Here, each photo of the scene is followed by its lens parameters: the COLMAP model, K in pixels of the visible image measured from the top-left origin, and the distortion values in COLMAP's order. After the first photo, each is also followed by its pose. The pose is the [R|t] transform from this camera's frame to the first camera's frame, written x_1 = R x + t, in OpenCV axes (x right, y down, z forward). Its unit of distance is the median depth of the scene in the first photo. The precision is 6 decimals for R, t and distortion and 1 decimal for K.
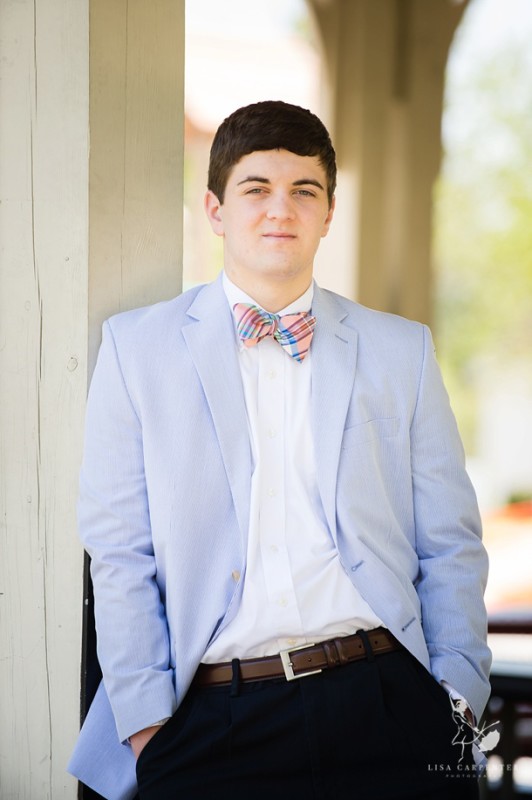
lens RADIAL K [[4425.5, 0, 225.1], [0, 4425.5, 402.2], [0, 0, 1]] dist [2.418689, 0.000000]
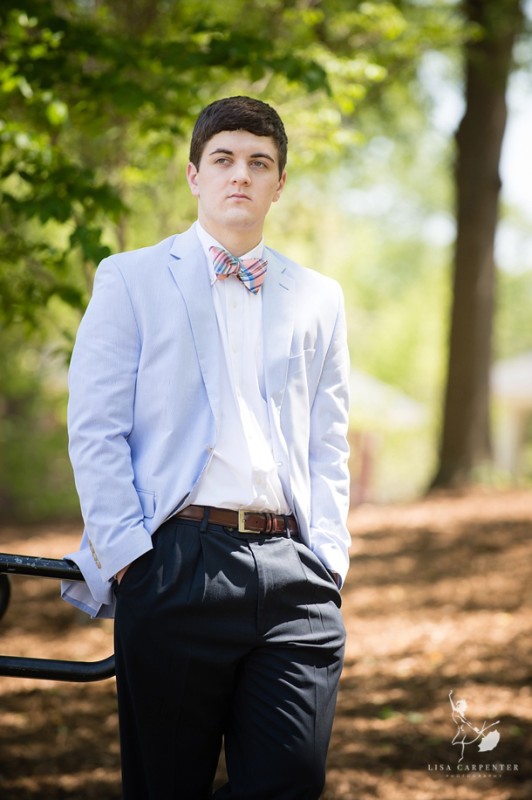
lens RADIAL K [[4425.5, 0, 267.5], [0, 4425.5, 400.8], [0, 0, 1]] dist [2.418689, 0.000000]
pose [[0.999383, 0.024127, 0.025518, -0.012014], [-0.024339, 0.999671, 0.008049, 0.011731], [-0.025316, -0.008665, 0.999642, -0.308438]]
